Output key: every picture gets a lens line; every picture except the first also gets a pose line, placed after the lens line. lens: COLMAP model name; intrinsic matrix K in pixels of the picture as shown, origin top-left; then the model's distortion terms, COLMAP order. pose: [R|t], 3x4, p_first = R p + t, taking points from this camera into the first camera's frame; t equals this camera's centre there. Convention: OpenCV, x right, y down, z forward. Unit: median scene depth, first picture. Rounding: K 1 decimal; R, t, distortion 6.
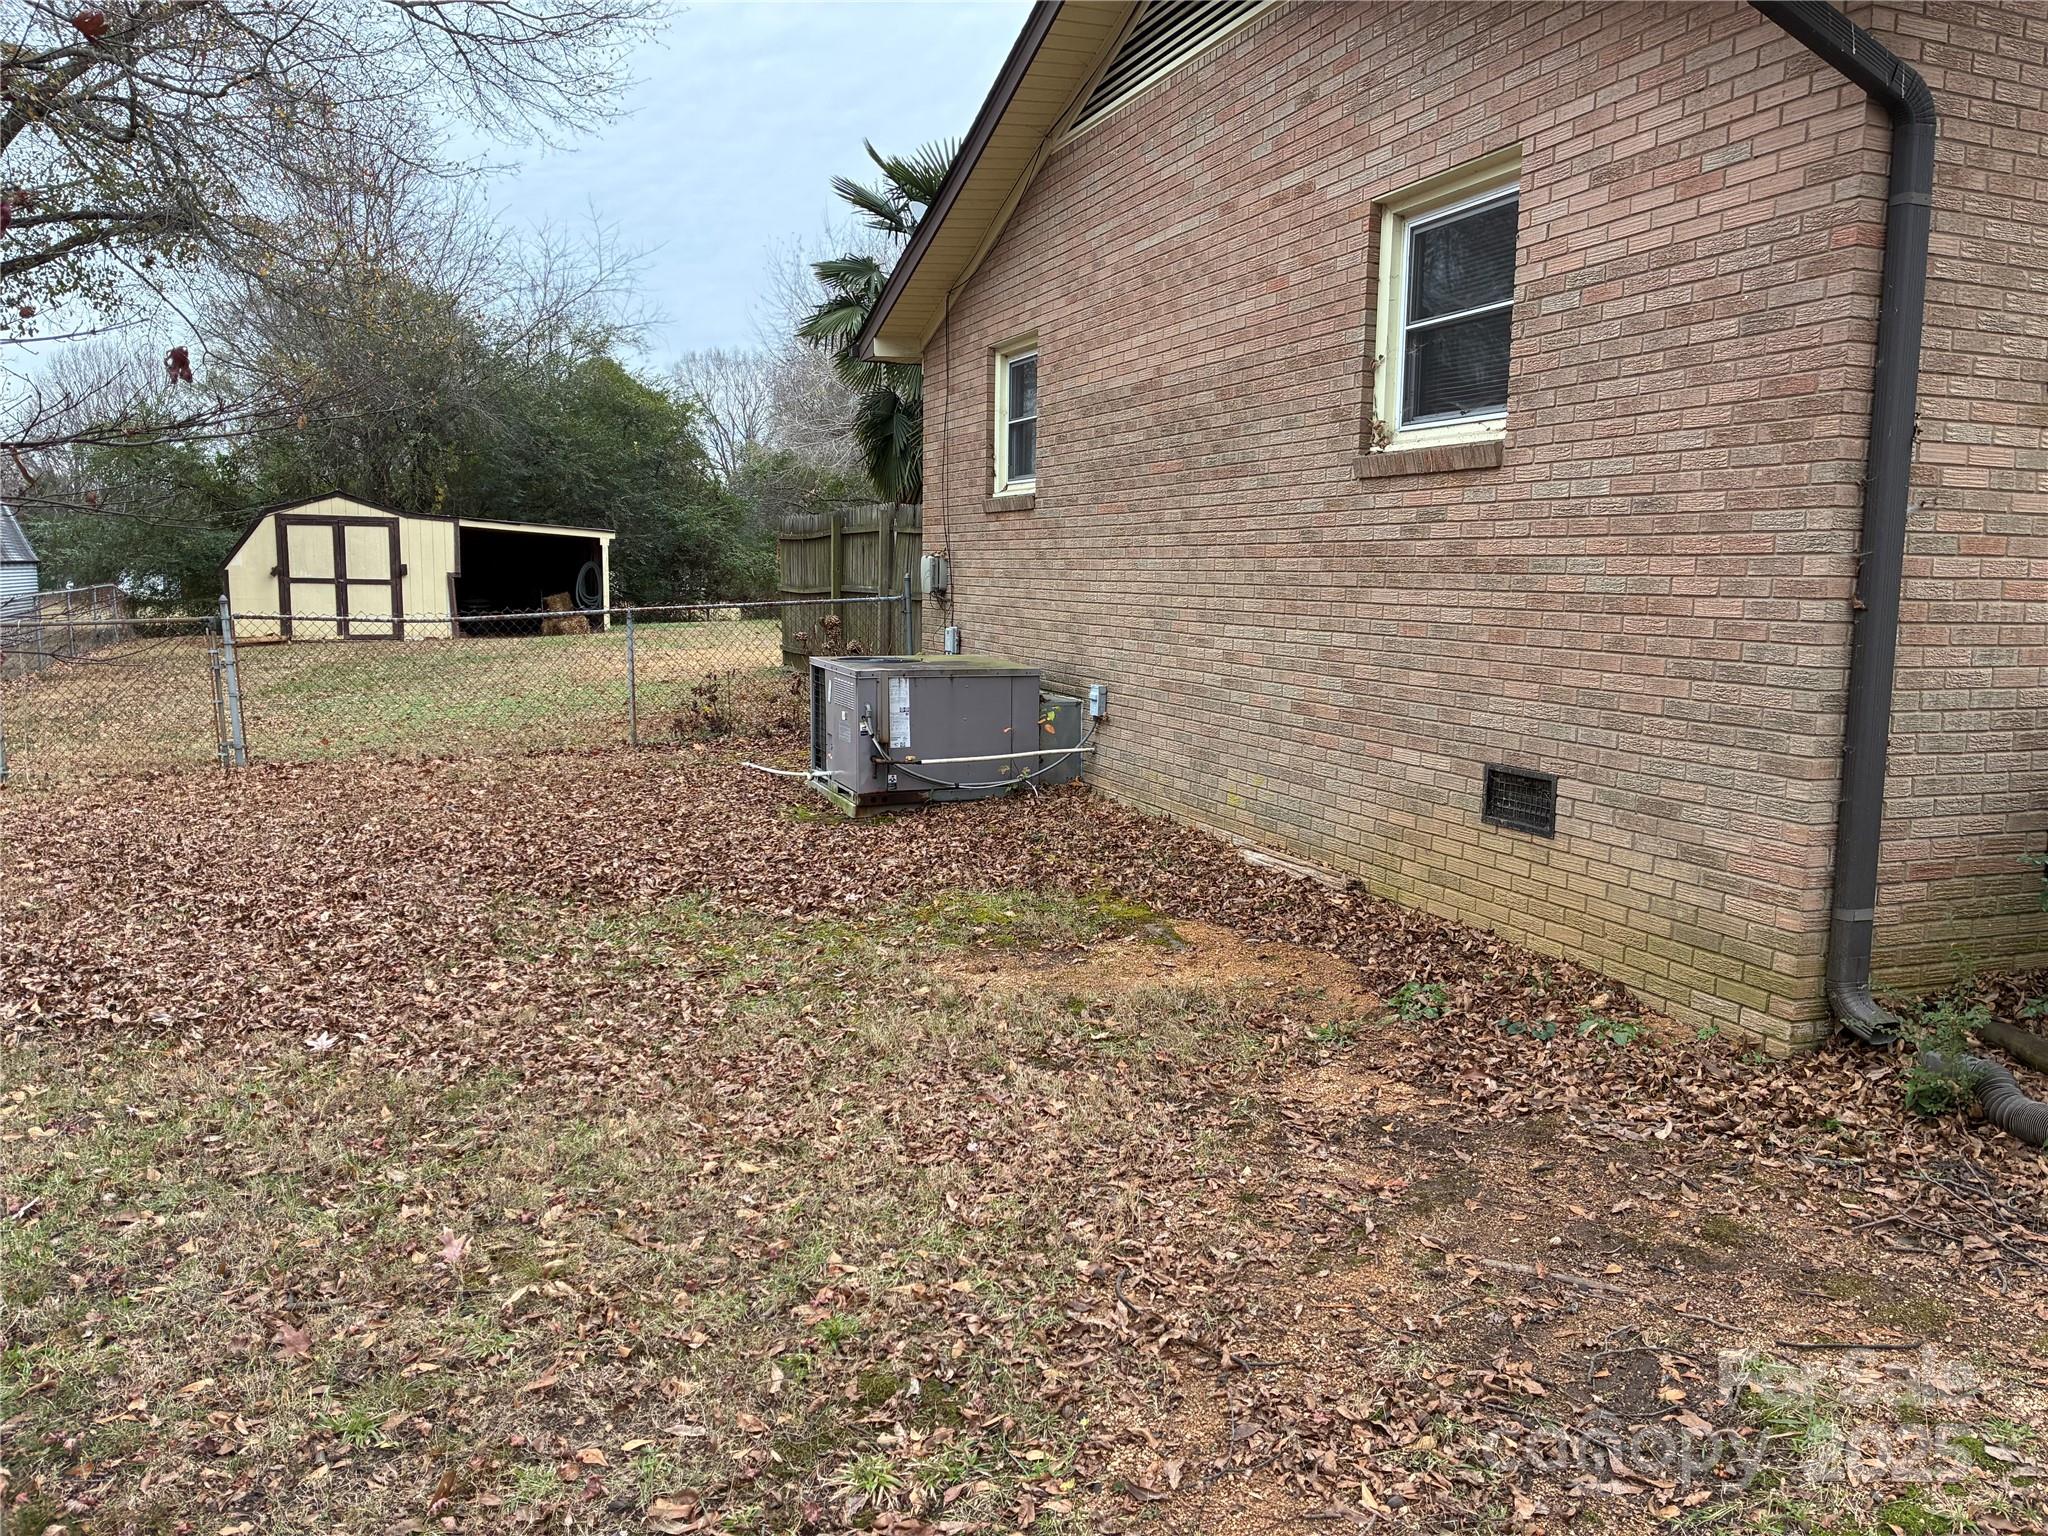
lens RADIAL K [[1540.2, 0, 1033.7], [0, 1540.2, 767.3], [0, 0, 1]] dist [0.053704, -0.073374]
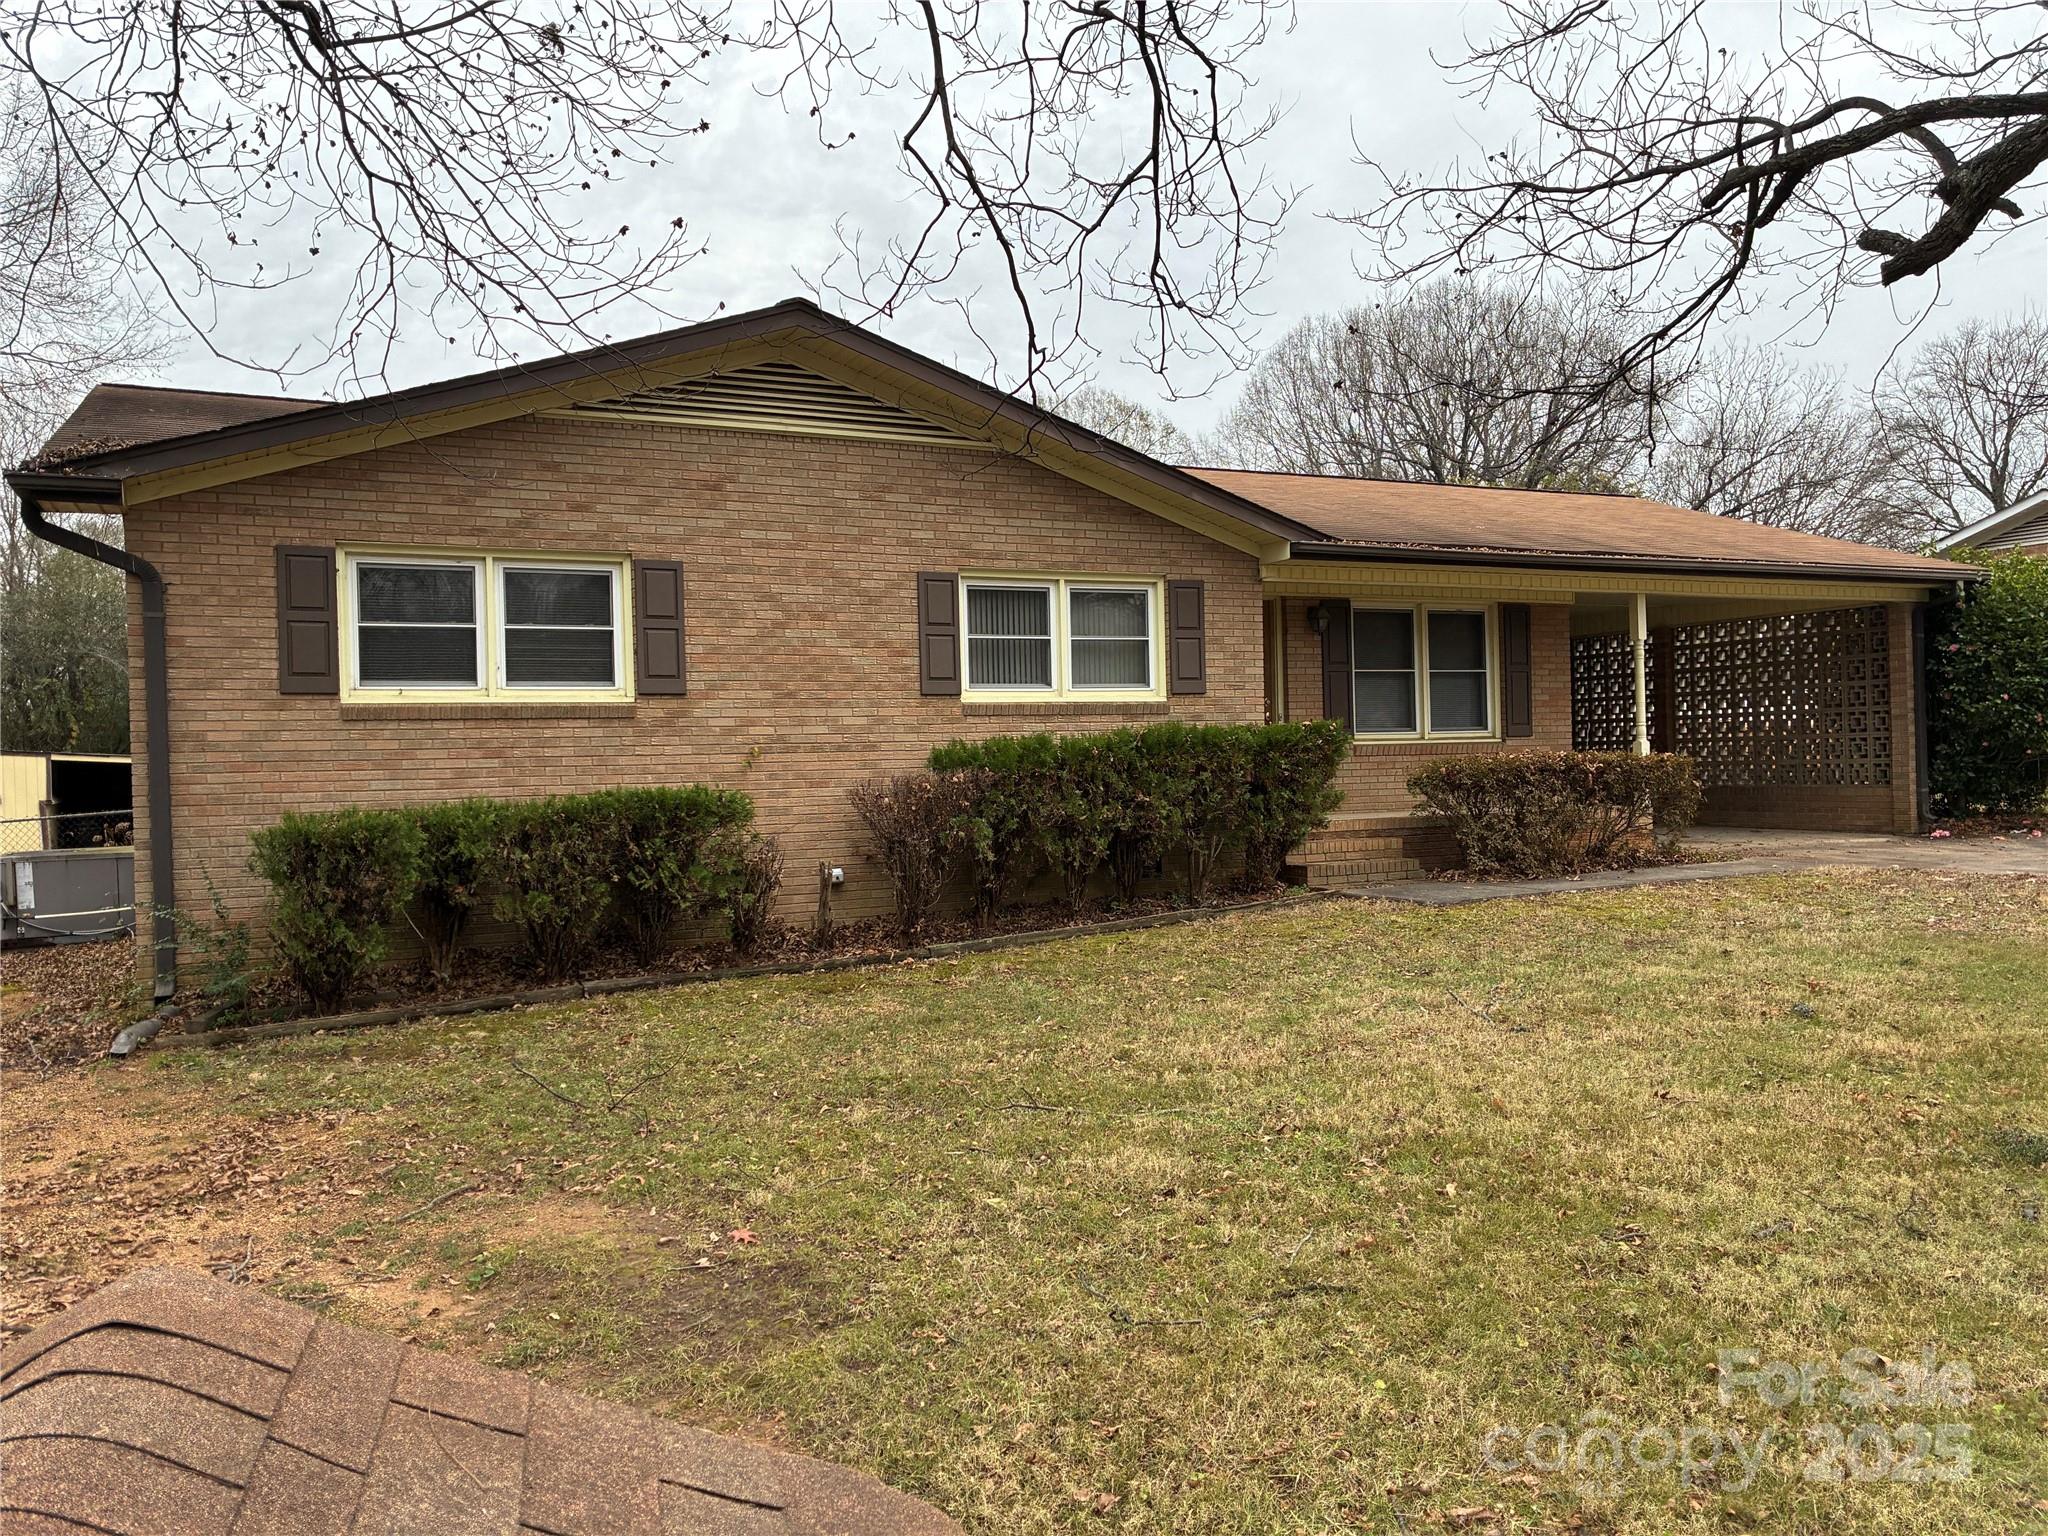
lens RADIAL K [[1540.2, 0, 1033.7], [0, 1540.2, 767.3], [0, 0, 1]] dist [0.053704, -0.073374]
pose [[0.995951, -0.039356, 0.080829, 0.777834], [0.049210, 0.991088, -0.123786, 0.086902], [-0.075237, 0.127262, 0.989011, -0.593345]]
